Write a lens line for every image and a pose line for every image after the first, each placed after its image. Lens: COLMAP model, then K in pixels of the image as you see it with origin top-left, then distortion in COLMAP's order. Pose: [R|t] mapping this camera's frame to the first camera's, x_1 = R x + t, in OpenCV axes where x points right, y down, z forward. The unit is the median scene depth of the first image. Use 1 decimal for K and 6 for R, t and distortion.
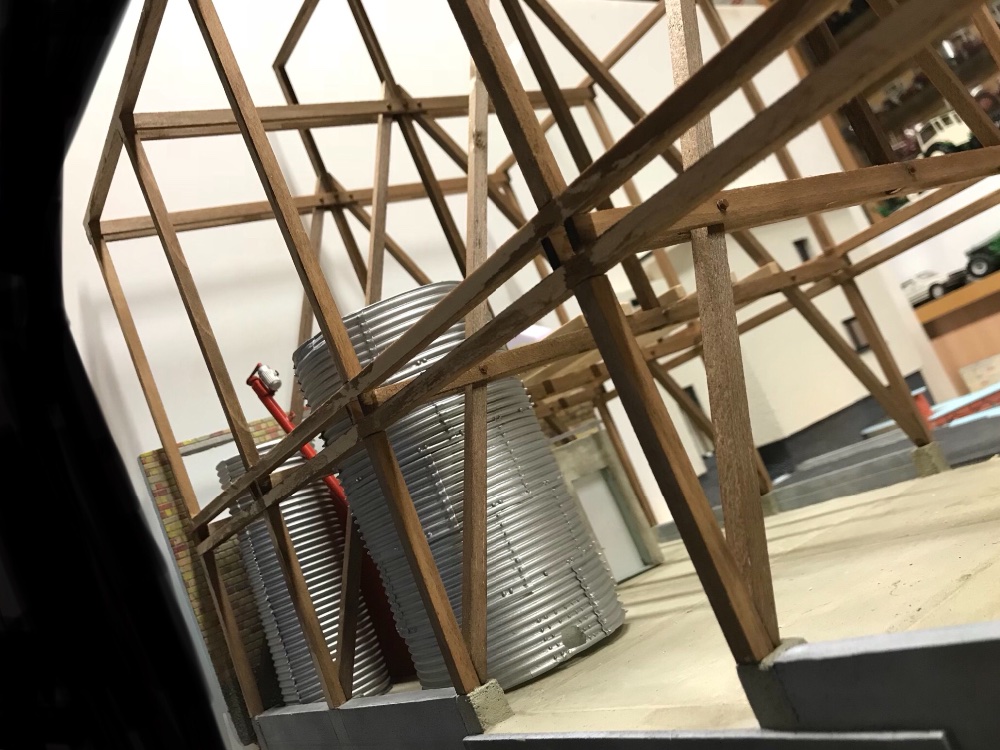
lens RADIAL K [[844.7, 0, 500.0], [0, 844.7, 375.0], [0, 0, 1]] dist [0.013079, 0.018248]
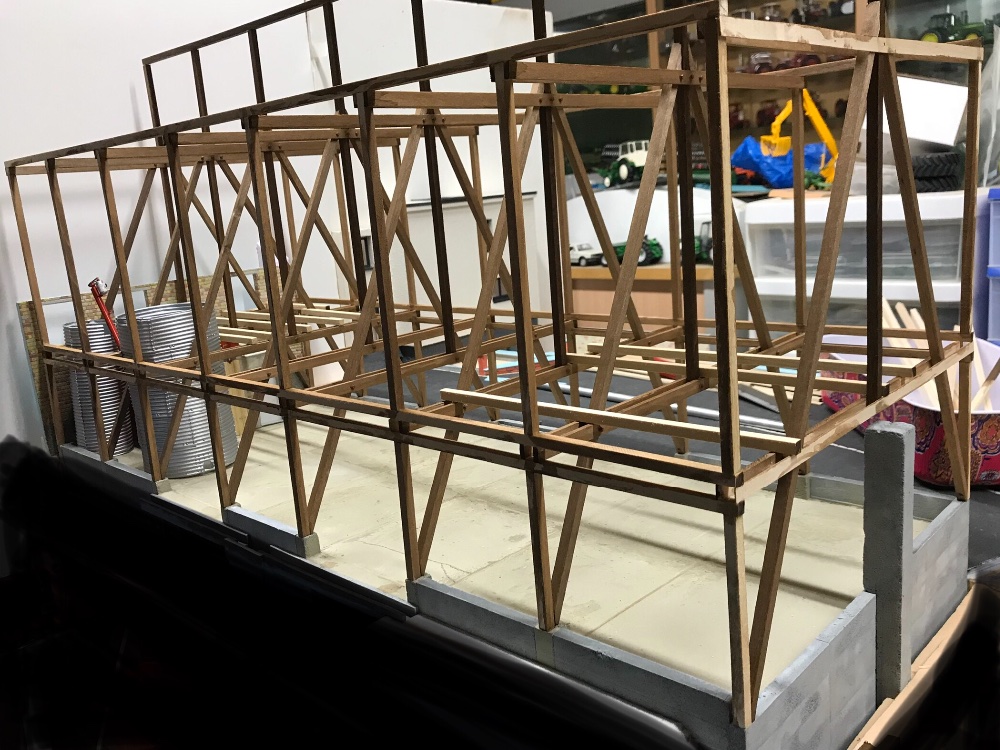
lens RADIAL K [[844.7, 0, 500.0], [0, 844.7, 375.0], [0, 0, 1]] dist [0.013079, 0.018248]
pose [[0.929059, 0.264474, 0.258655, 0.116295], [-0.331745, 0.905033, 0.266195, -0.614354], [-0.163689, -0.333119, 0.928568, -0.964872]]
